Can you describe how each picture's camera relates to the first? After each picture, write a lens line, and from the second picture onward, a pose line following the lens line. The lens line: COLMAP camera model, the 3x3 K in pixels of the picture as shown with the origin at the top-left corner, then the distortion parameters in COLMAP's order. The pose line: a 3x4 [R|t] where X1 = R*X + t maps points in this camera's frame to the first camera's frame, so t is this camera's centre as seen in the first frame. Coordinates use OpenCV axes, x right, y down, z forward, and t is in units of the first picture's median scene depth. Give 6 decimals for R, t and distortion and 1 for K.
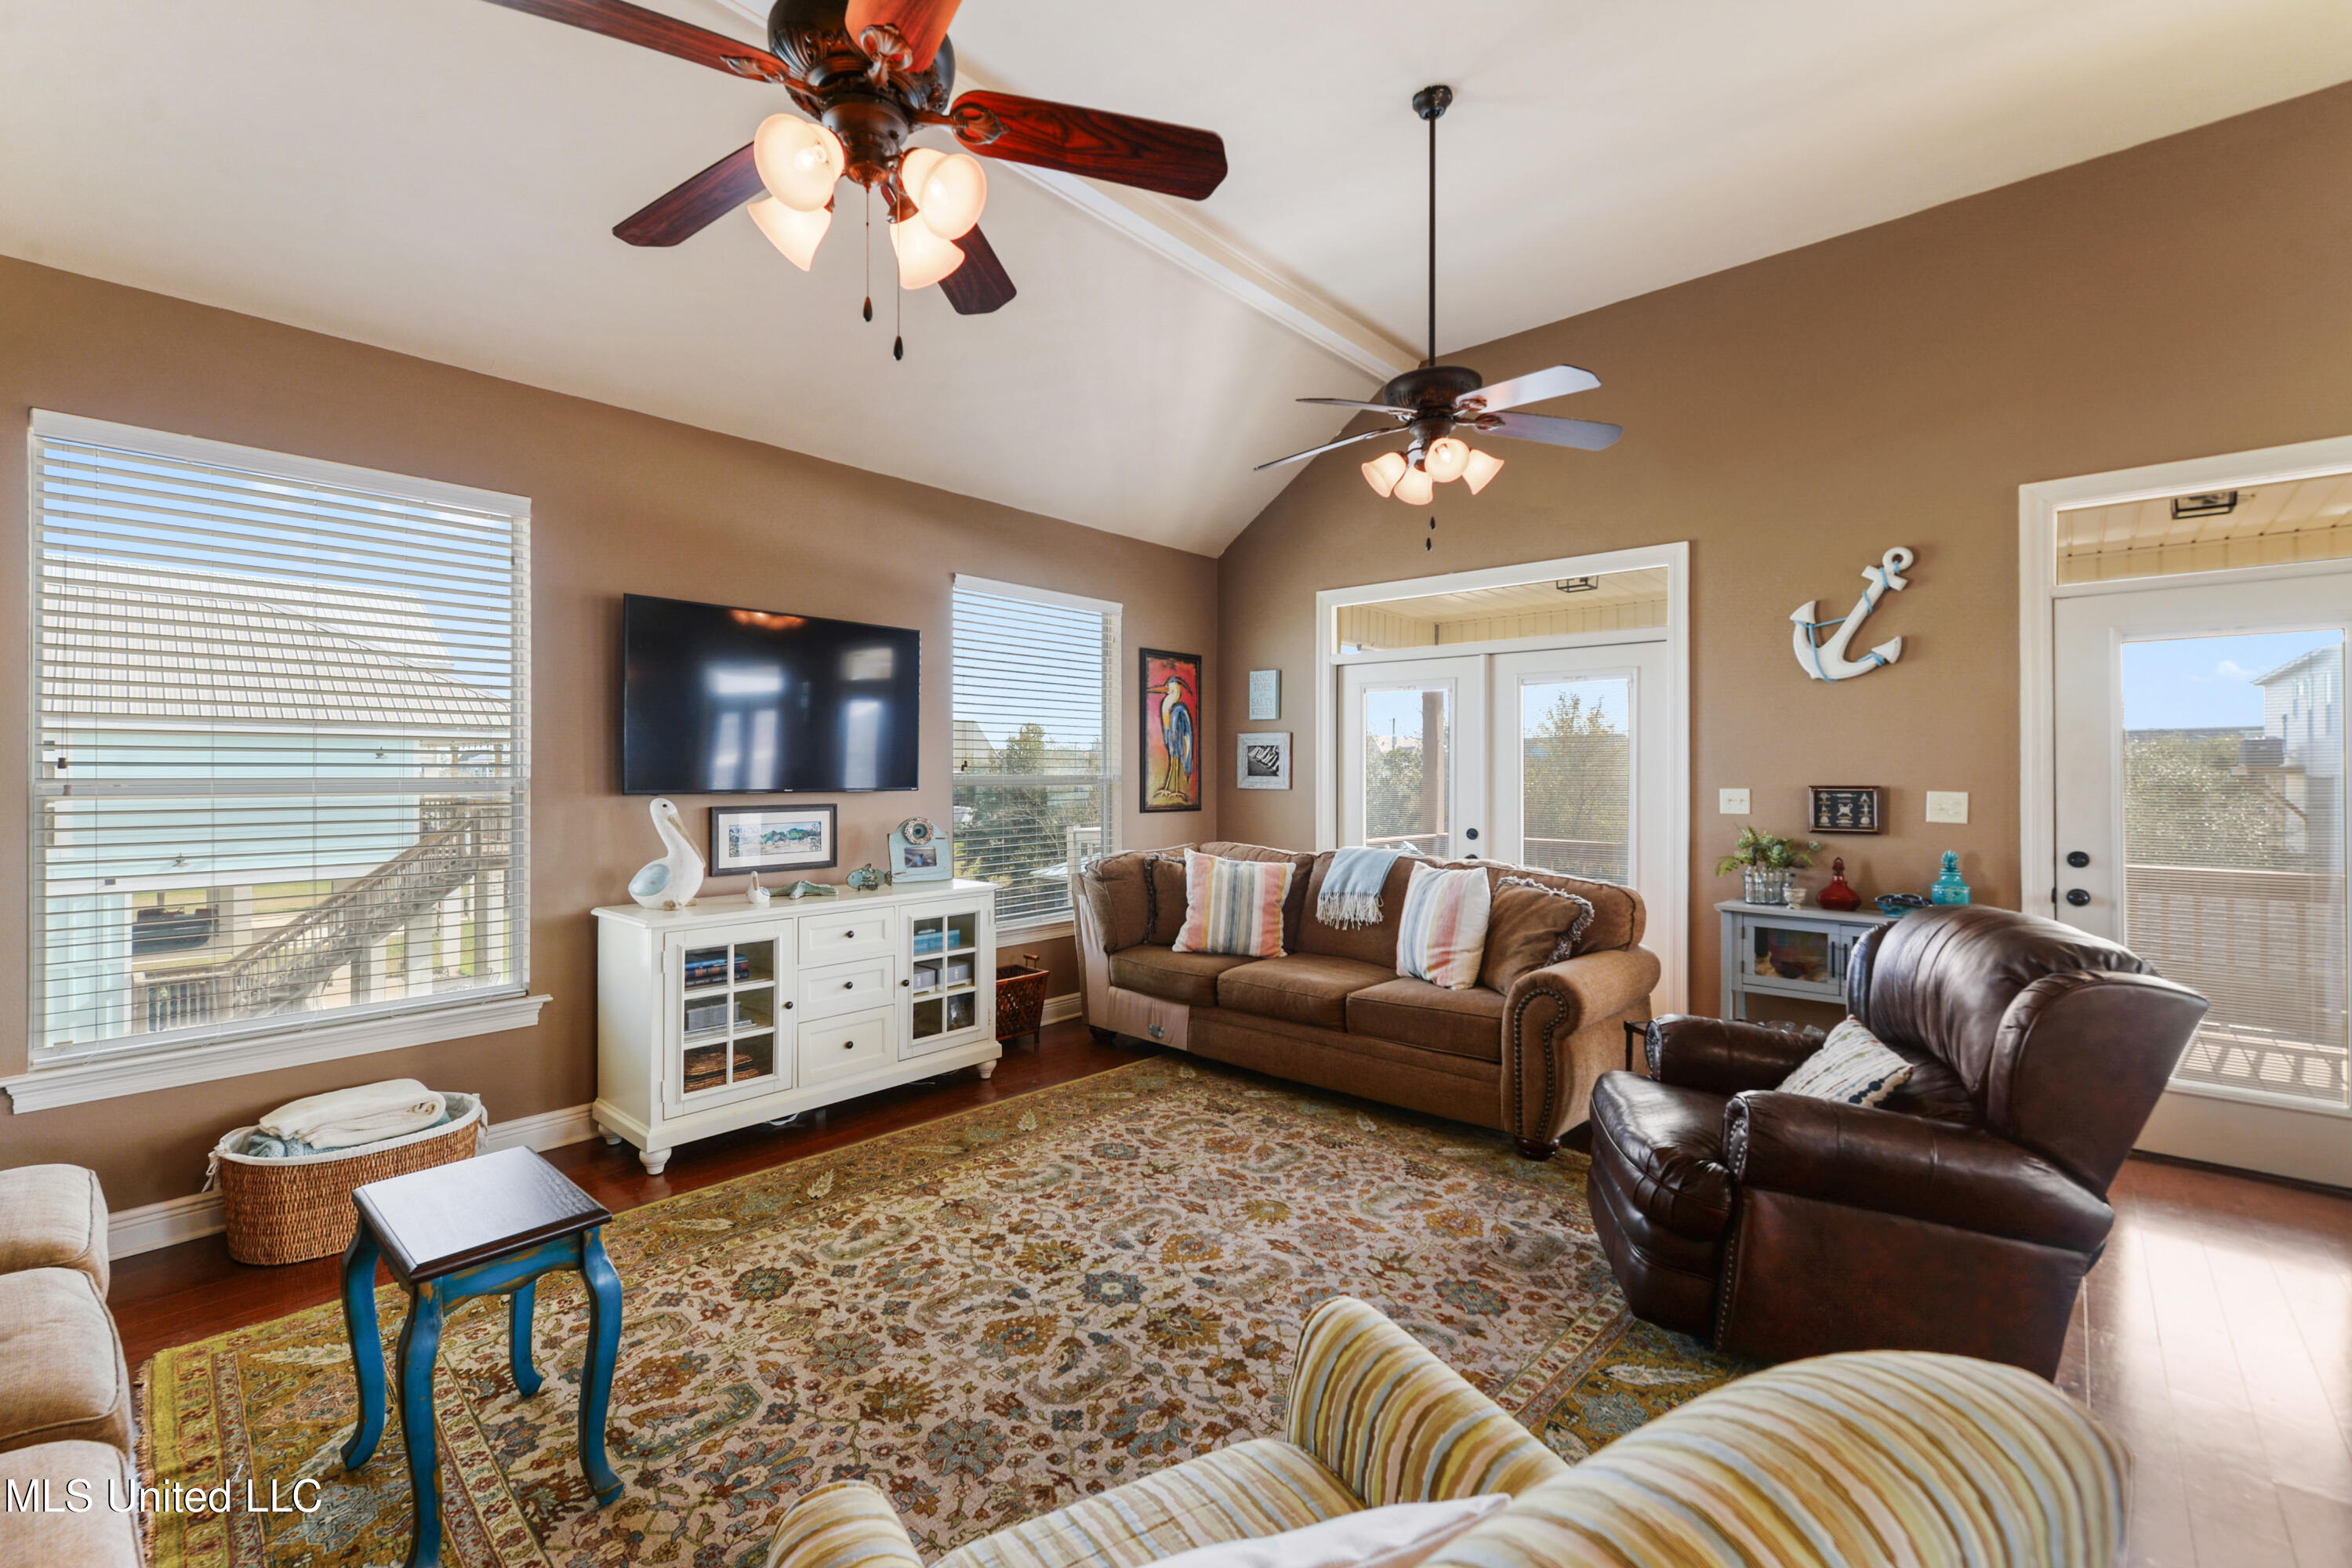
lens RADIAL K [[986.4, 0, 1118.9], [0, 986.4, 772.0], [0, 0, 1]] dist [0.003305, 0.000057]
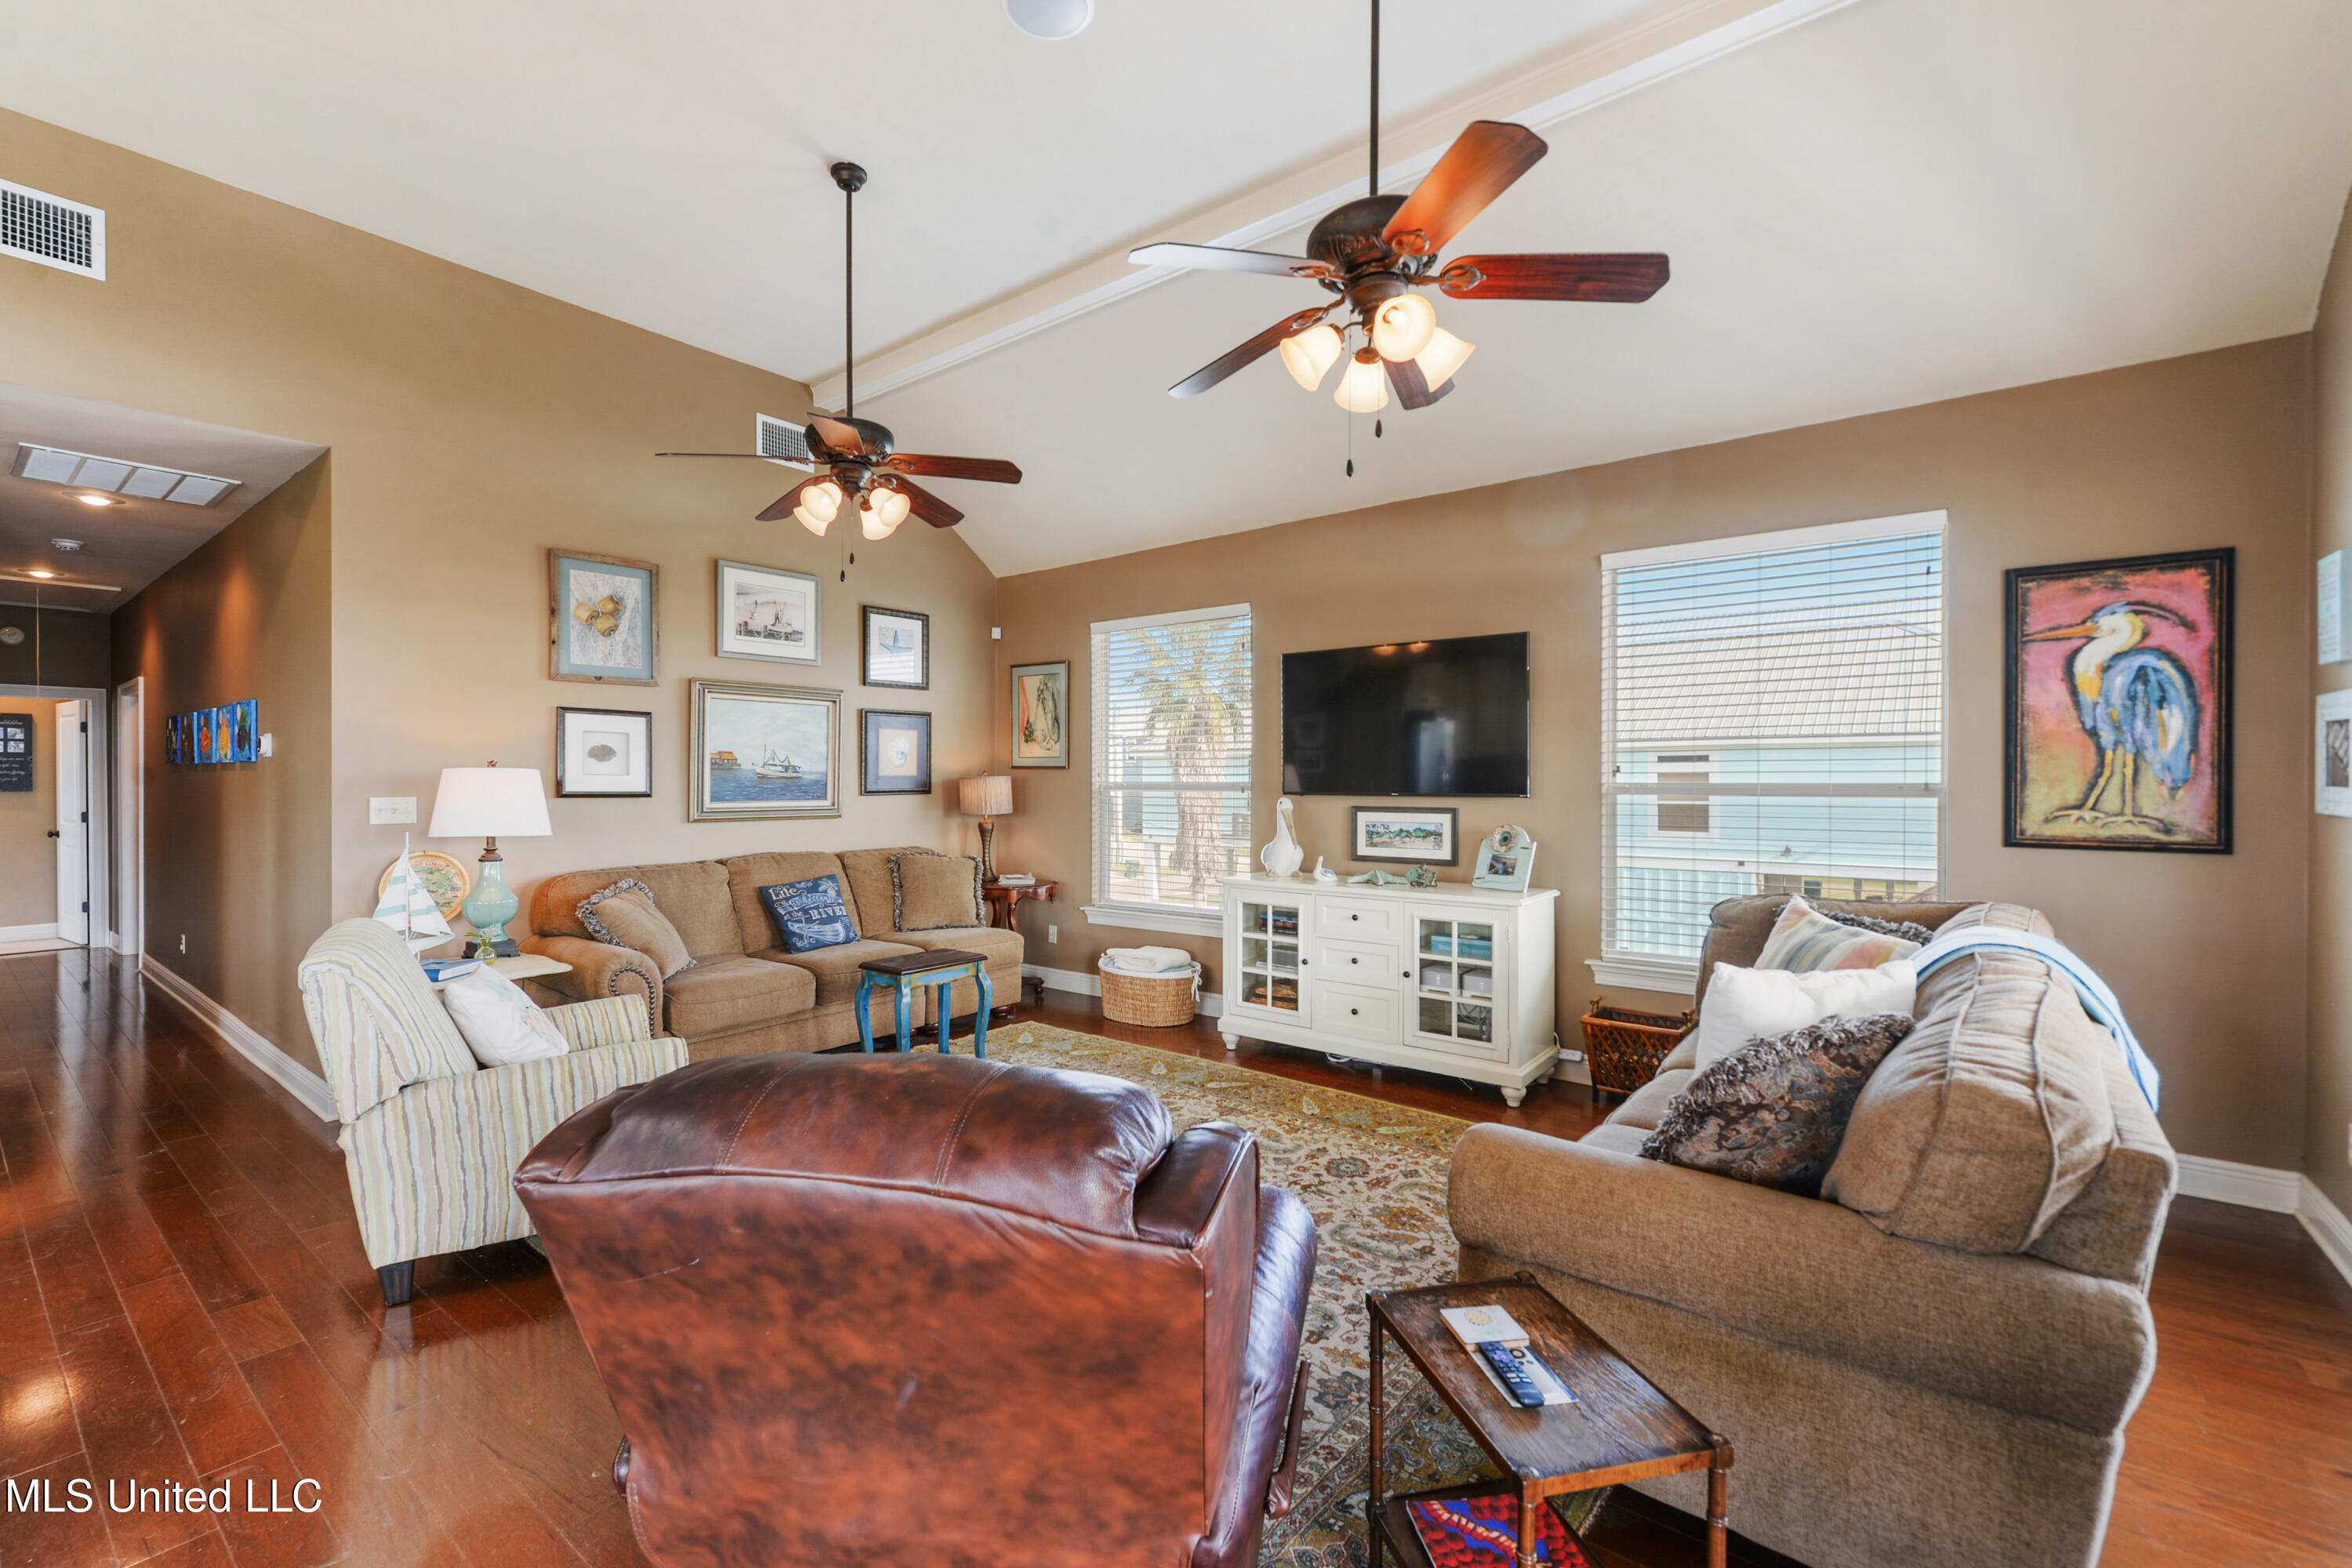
lens RADIAL K [[986.4, 0, 1176.4], [0, 986.4, 784.1], [0, 0, 1]] dist [0.003305, 0.000057]
pose [[0.096577, 0.004376, -0.995316, 0.914315], [0.000892, 0.999990, 0.004483, 0.000909], [0.995325, -0.001321, 0.096572, 0.710170]]
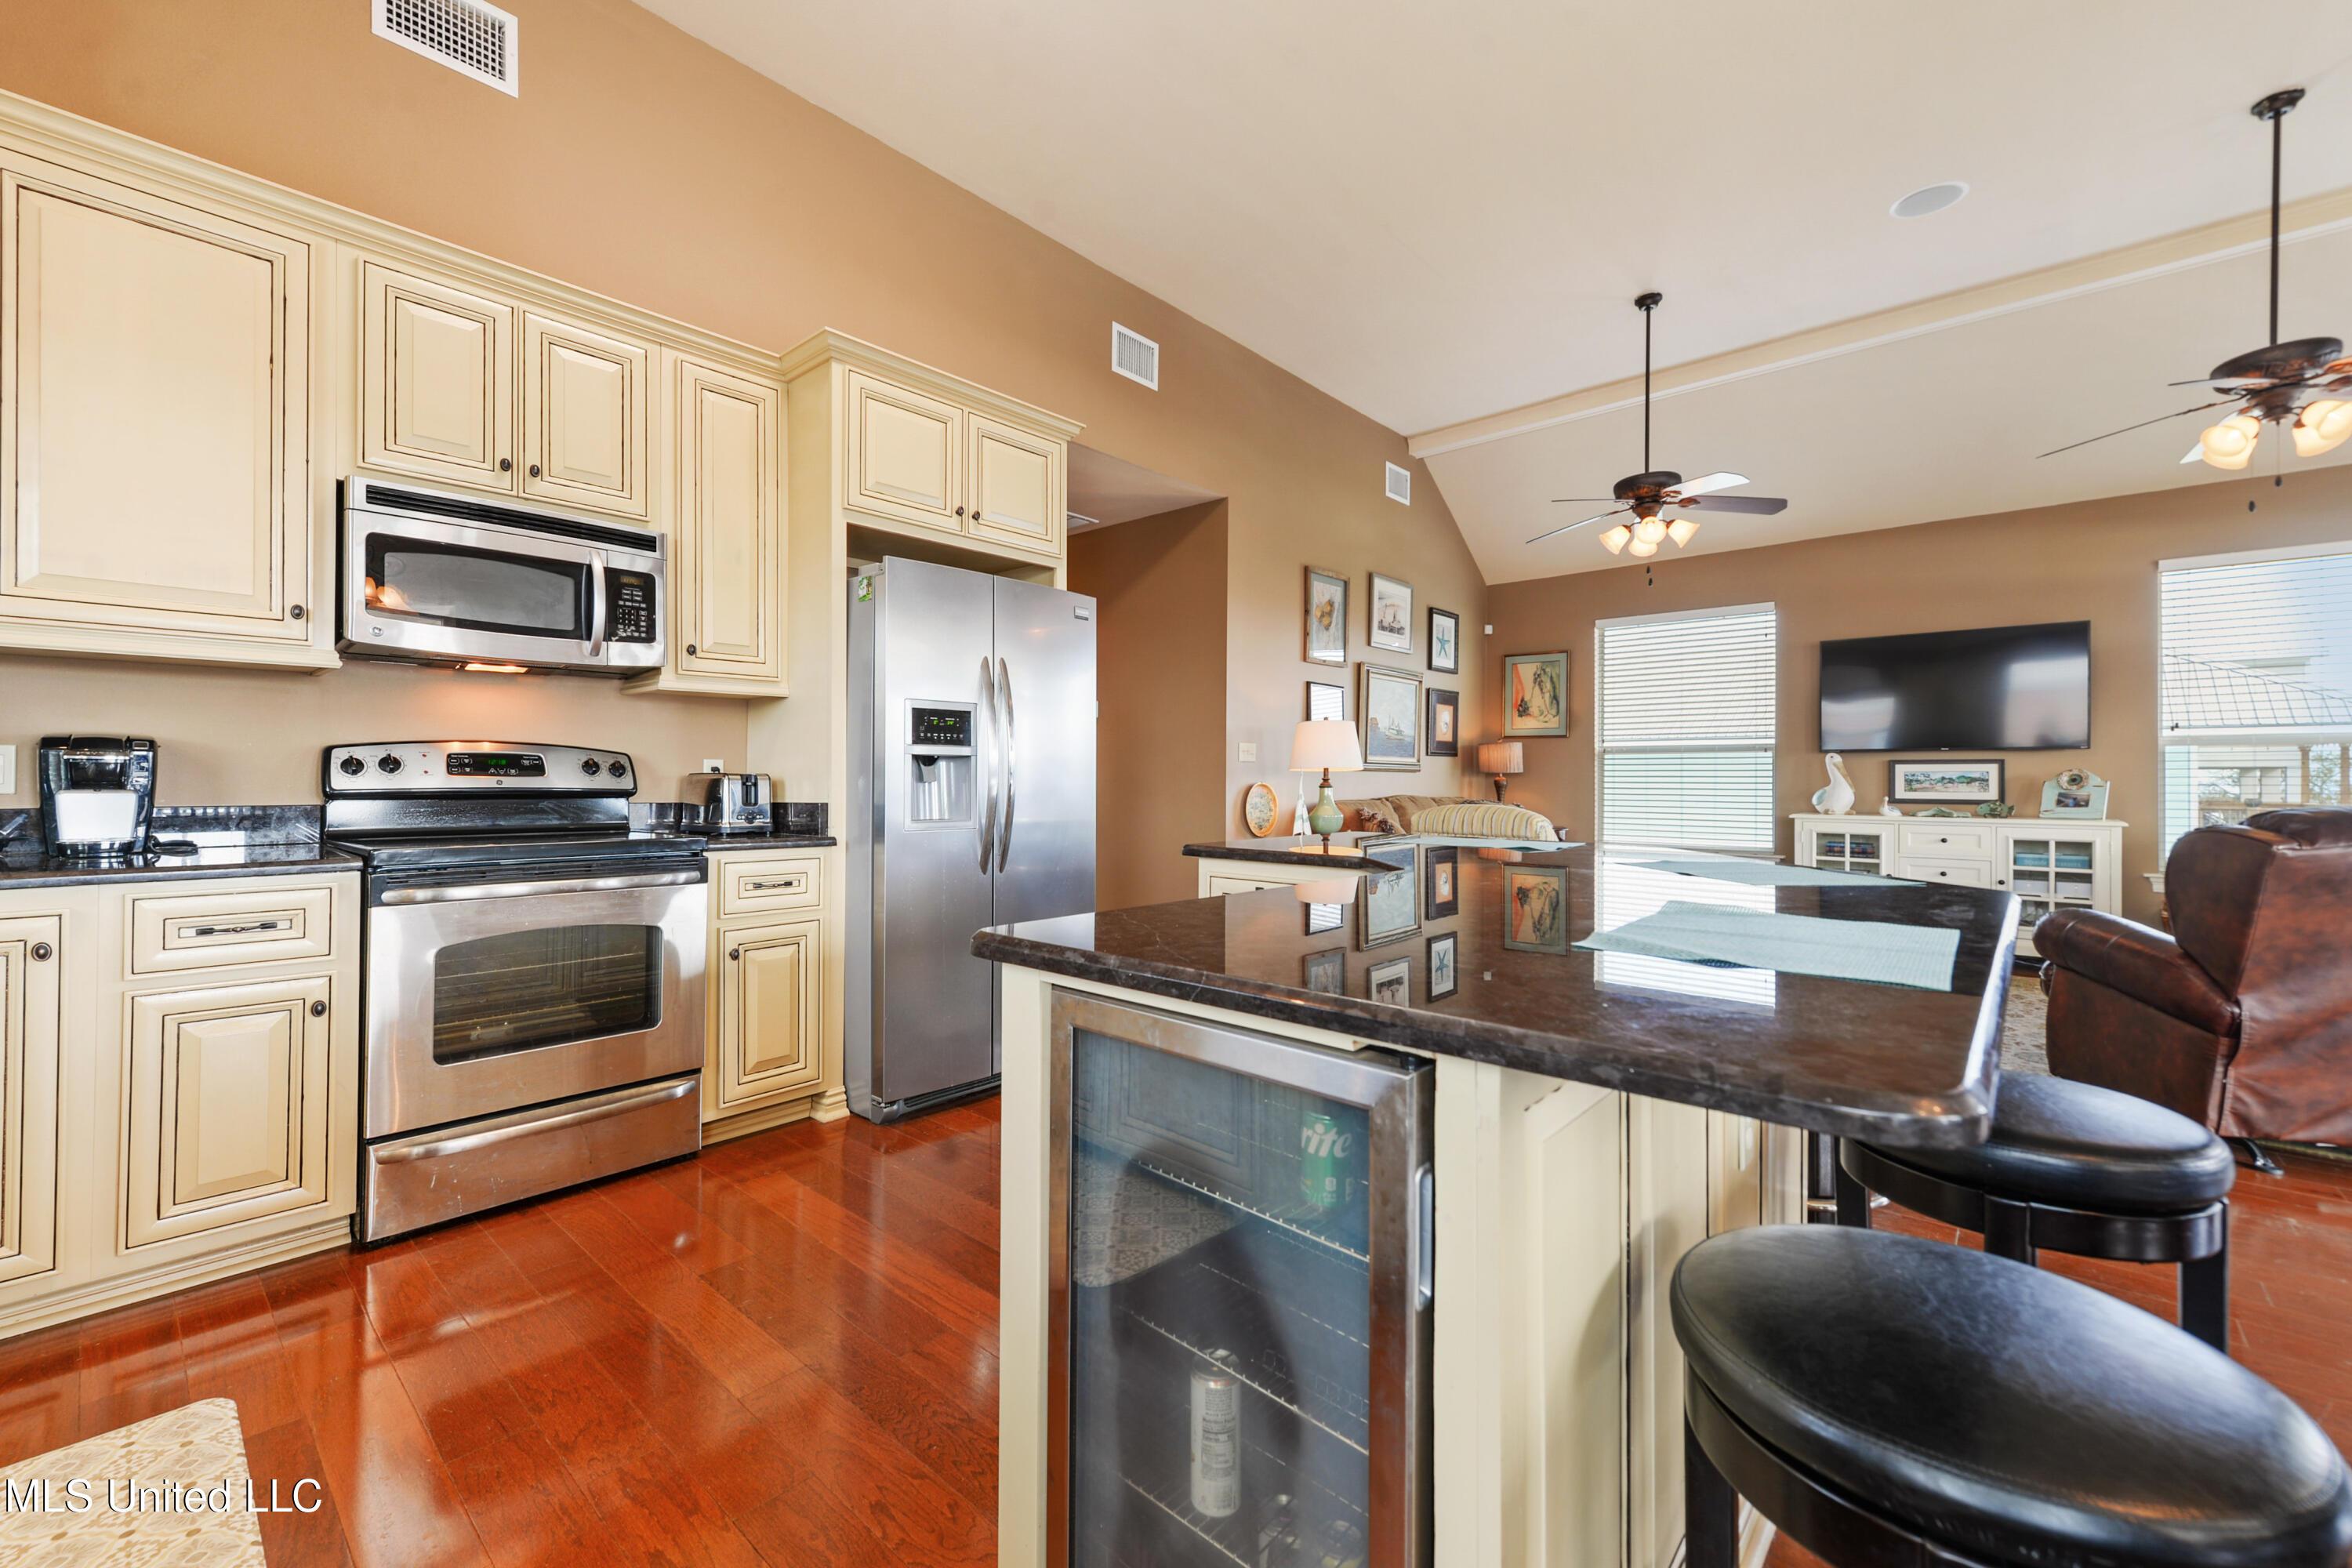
lens RADIAL K [[927.7, 0, 1171.8], [0, 927.7, 776.3], [0, 0, 1]] dist [-0.001712, -0.000225]
pose [[0.013350, -0.004210, -0.999902, 1.198202], [-0.005343, 0.999977, -0.004282, 0.082073], [0.999897, 0.005399, 0.013327, -0.221345]]
